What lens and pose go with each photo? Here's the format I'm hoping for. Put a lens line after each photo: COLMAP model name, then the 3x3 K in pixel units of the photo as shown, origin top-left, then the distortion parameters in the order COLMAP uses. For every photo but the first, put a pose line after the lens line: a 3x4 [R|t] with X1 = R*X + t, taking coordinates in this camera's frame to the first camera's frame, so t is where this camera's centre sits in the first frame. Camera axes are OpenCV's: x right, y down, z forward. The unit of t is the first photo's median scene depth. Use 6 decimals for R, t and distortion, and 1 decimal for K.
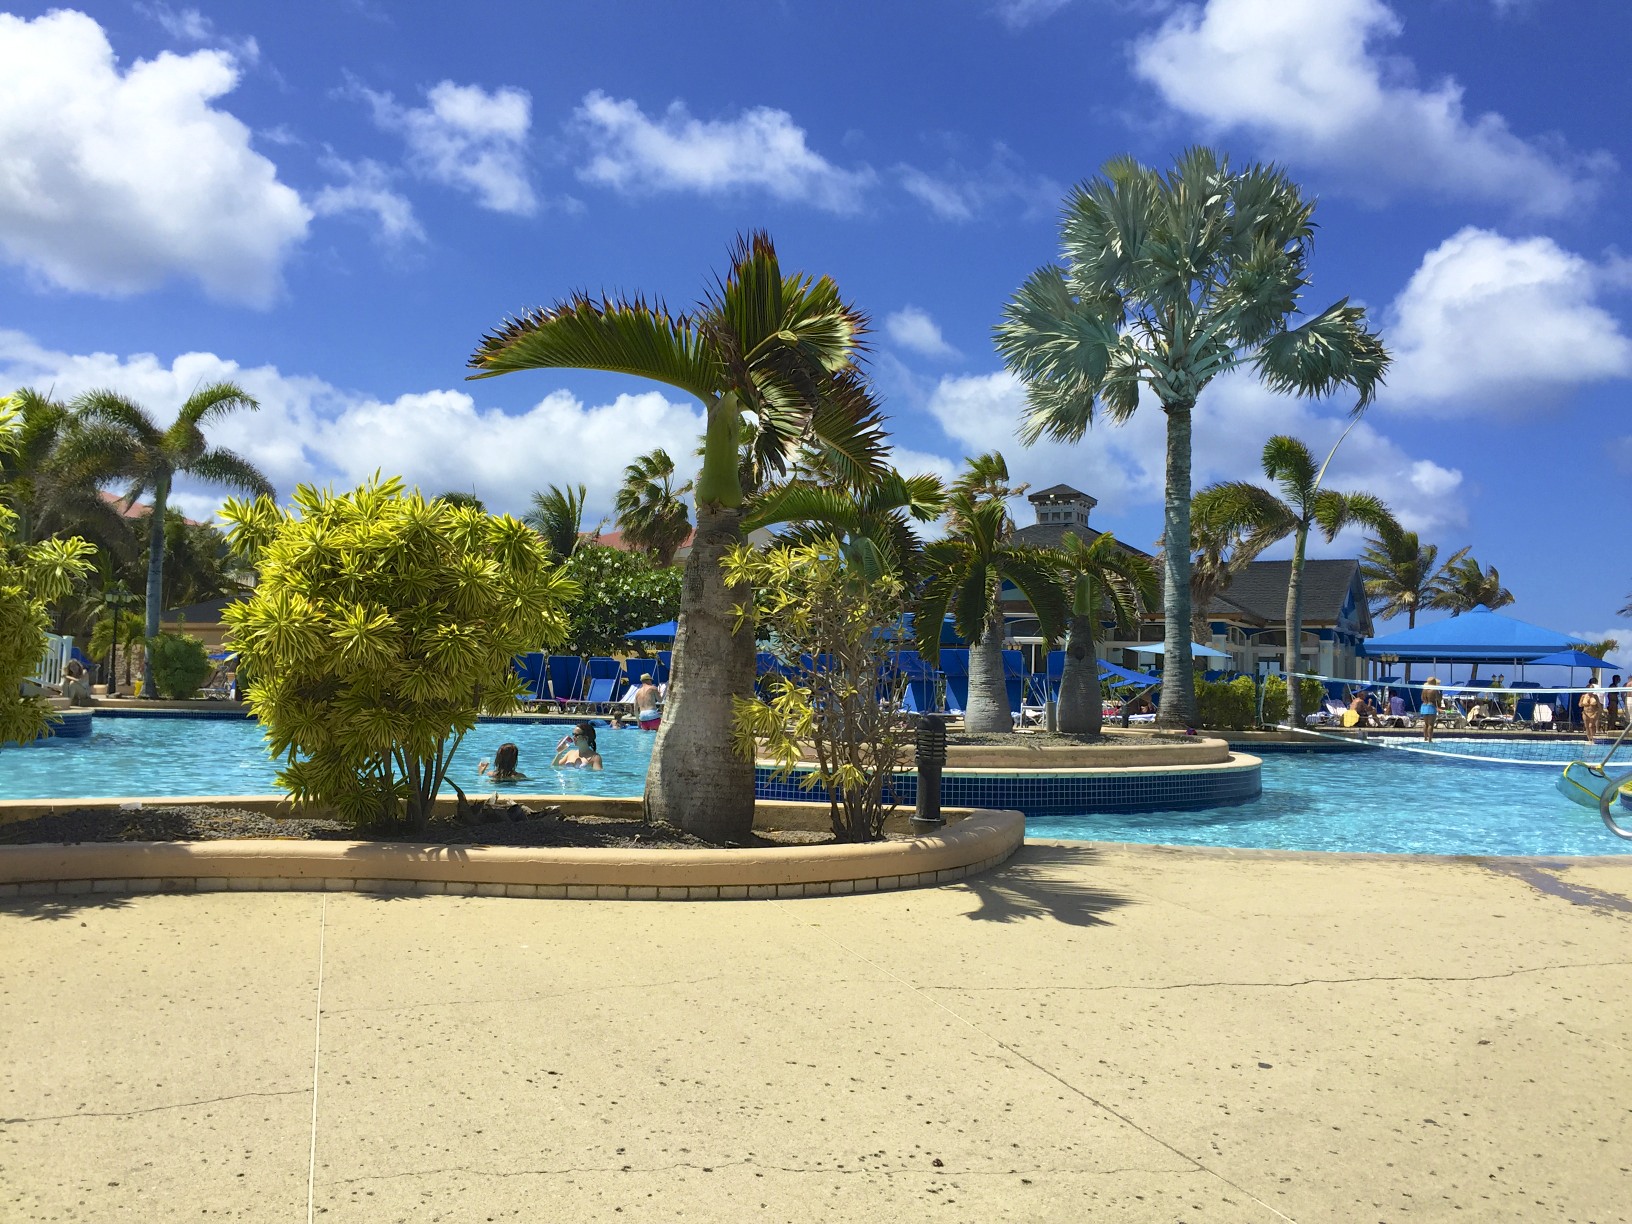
lens RADIAL K [[1369.0, 0, 815.0], [0, 1369.0, 616.3], [0, 0, 1]] dist [0.037513, -0.000939]
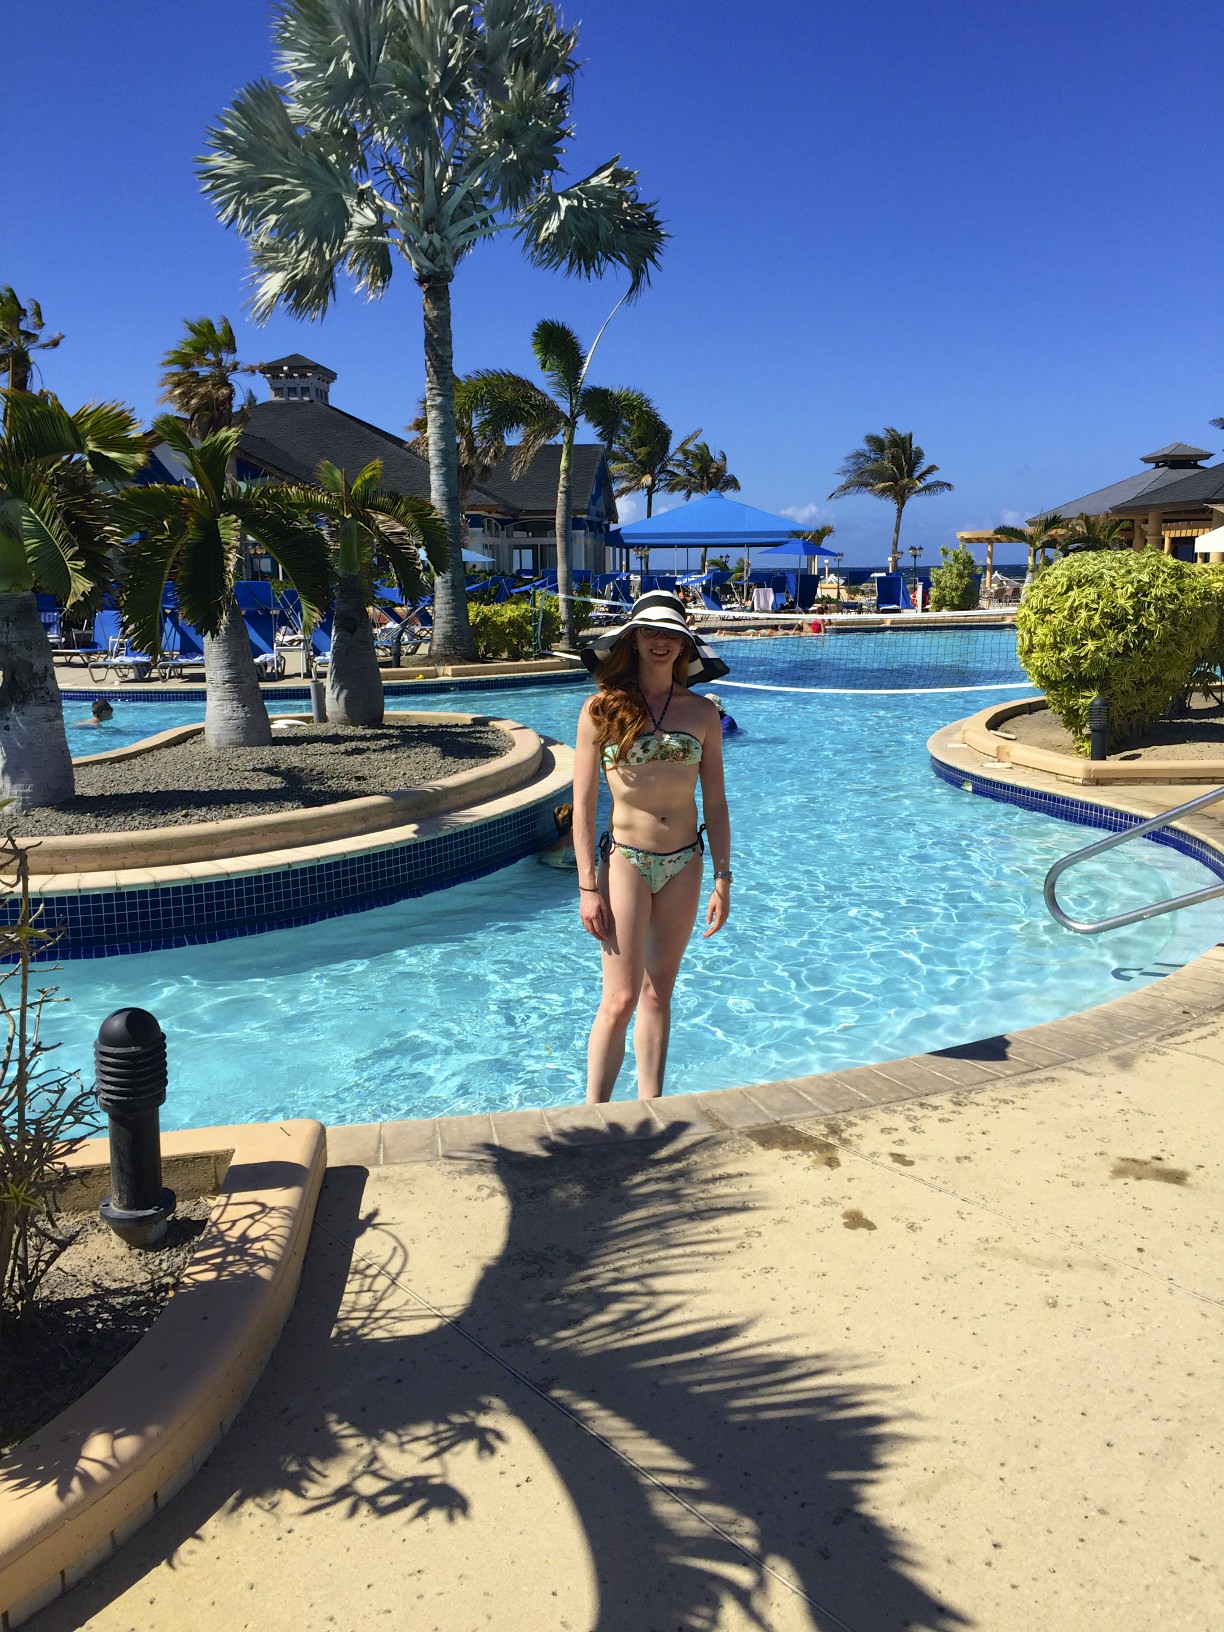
lens RADIAL K [[1369.0, 0, 620.1], [0, 1369.0, 811.8], [0, 0, 1]] dist [0.037513, -0.000939]
pose [[0.921603, -0.106002, 0.373379, 0.016982], [0.018534, 0.972905, 0.230461, -0.025911], [-0.387692, -0.205474, 0.898597, 0.117833]]
